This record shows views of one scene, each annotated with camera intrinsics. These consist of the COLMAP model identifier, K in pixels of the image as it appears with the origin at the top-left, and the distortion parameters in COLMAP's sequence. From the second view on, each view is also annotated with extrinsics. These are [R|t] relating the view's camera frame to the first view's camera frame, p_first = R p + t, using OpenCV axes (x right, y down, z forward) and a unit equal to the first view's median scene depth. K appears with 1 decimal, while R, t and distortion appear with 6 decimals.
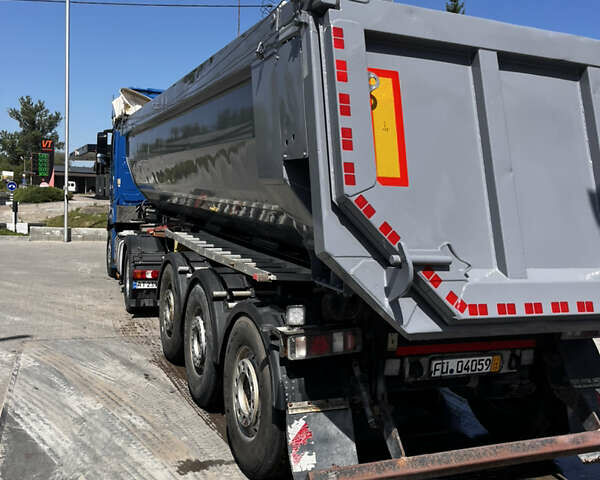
lens RADIAL K [[620.9, 0, 296.3], [0, 620.9, 241.1], [0, 0, 1]] dist [0.025557, 0.000000]
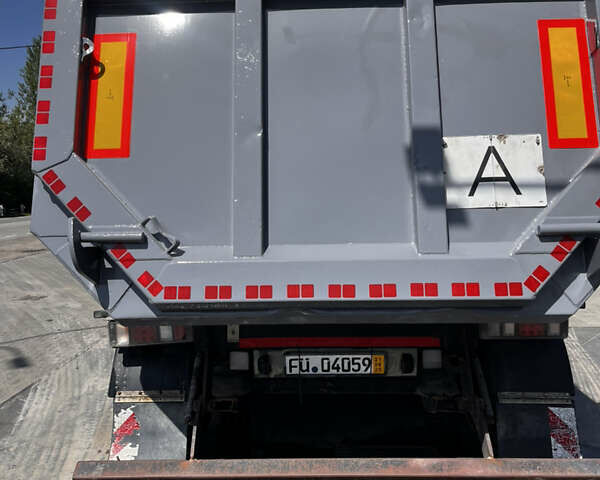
lens RADIAL K [[620.9, 0, 299.7], [0, 620.9, 236.6], [0, 0, 1]] dist [0.025557, 0.000000]
pose [[0.905819, -0.031626, -0.422482, 0.647684], [0.029805, 0.999496, -0.010916, 0.037185], [0.422614, -0.002704, 0.906306, 0.231147]]
